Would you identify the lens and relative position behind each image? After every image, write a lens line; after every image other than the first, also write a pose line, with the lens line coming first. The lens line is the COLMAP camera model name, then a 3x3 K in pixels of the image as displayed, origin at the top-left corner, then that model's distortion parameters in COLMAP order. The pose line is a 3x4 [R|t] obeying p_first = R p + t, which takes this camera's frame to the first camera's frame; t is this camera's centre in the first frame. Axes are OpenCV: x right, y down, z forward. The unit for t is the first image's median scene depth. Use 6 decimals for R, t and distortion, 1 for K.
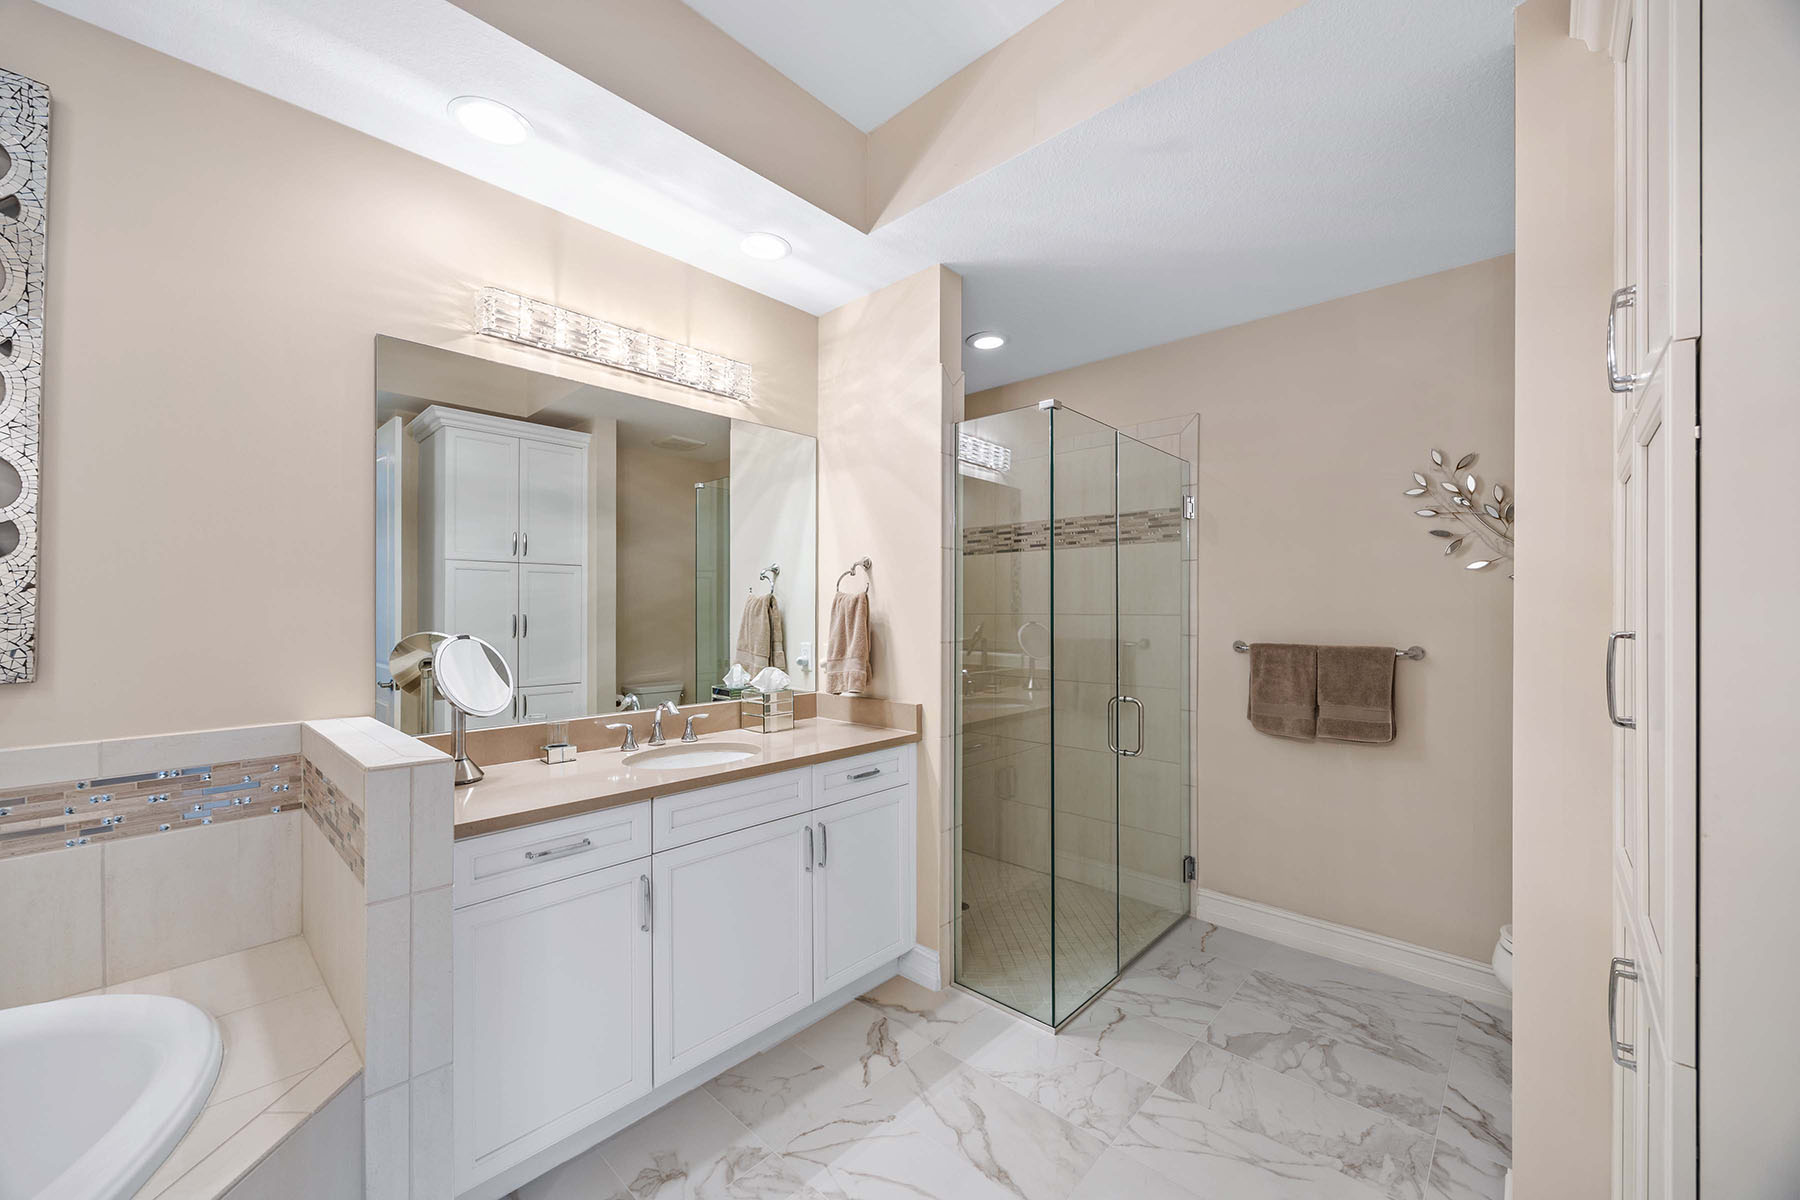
lens RADIAL K [[683.0, 0, 898.3], [0, 683.0, 603.5], [0, 0, 1]] dist [-0.001742, -0.000063]
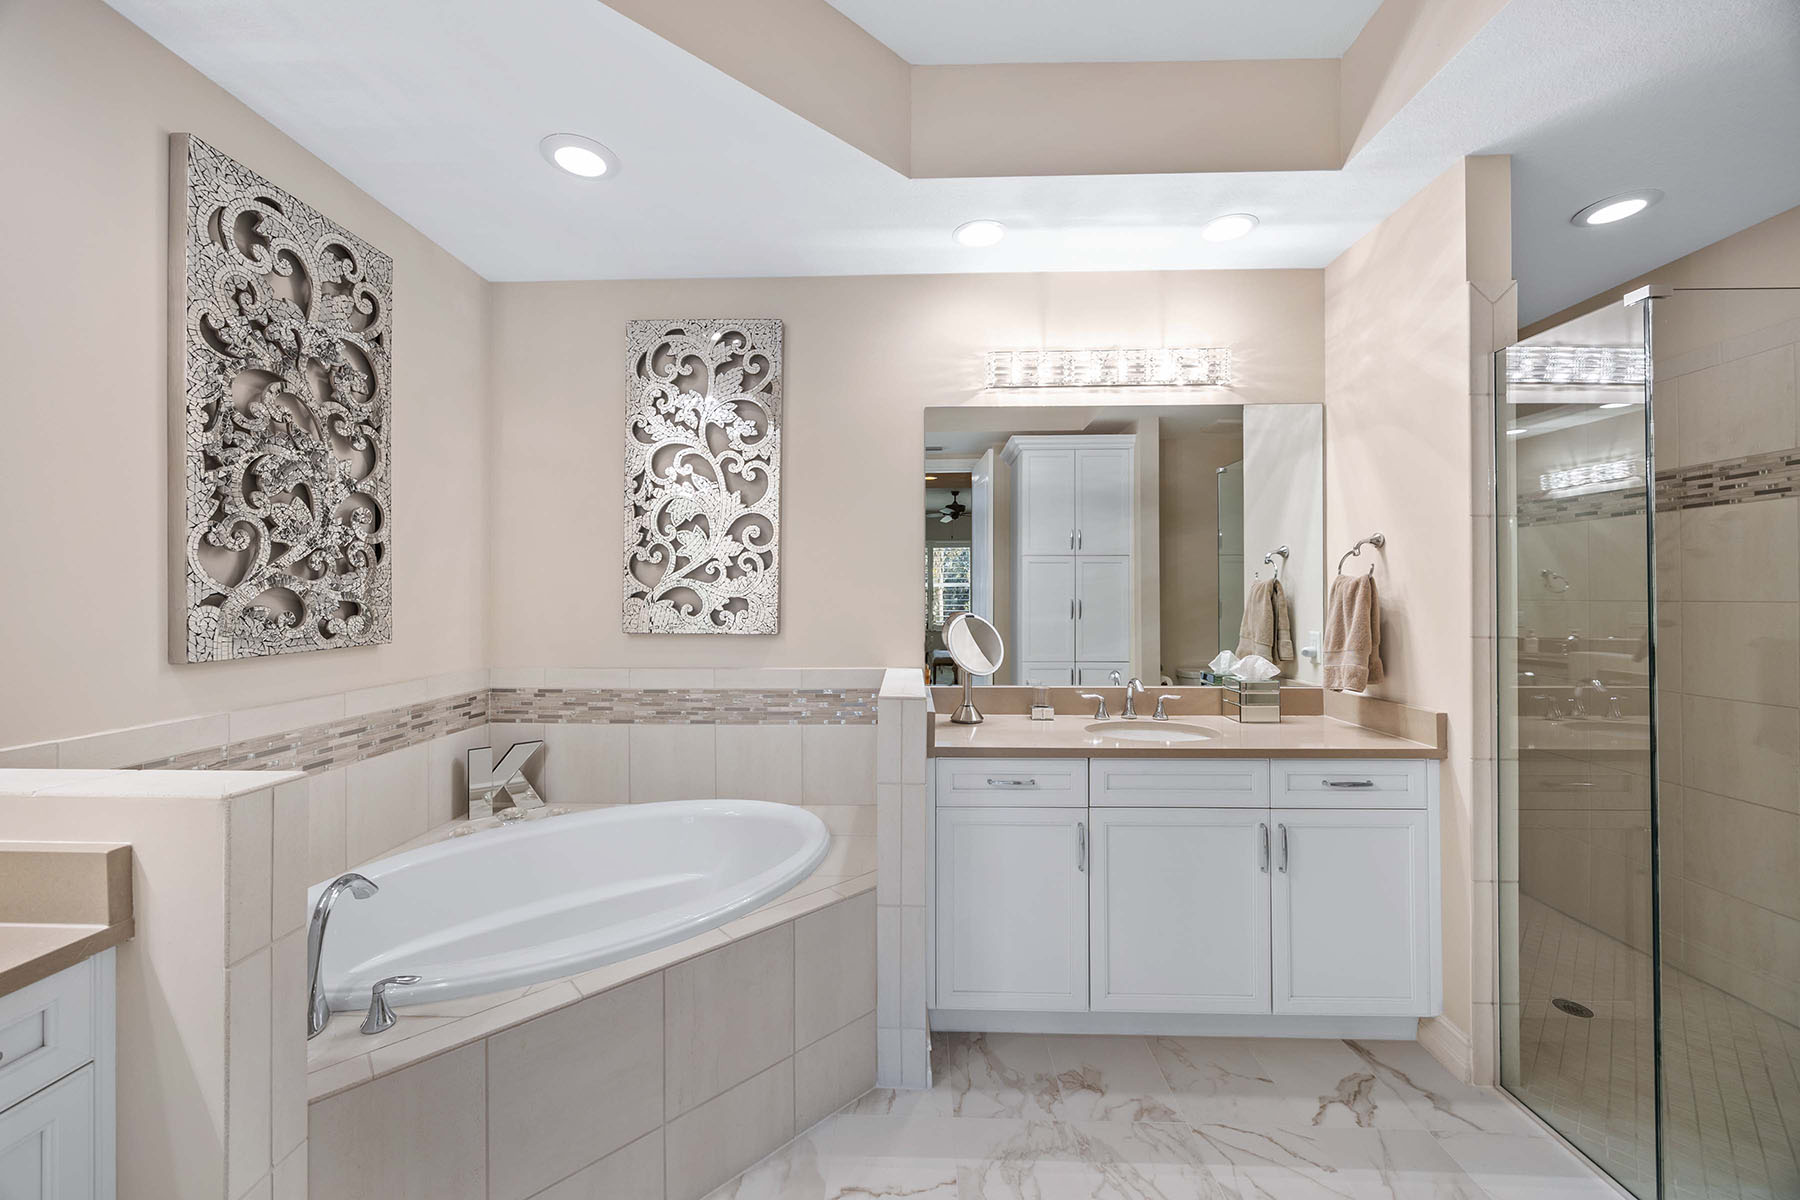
lens RADIAL K [[685.9, 0, 904.1], [0, 685.9, 578.9], [0, 0, 1]] dist [-0.000593, 0.000195]
pose [[0.664229, -0.019490, -0.747275, 0.215004], [0.008434, 0.999792, -0.018579, -0.000394], [0.747482, 0.006039, 0.664255, -0.007117]]
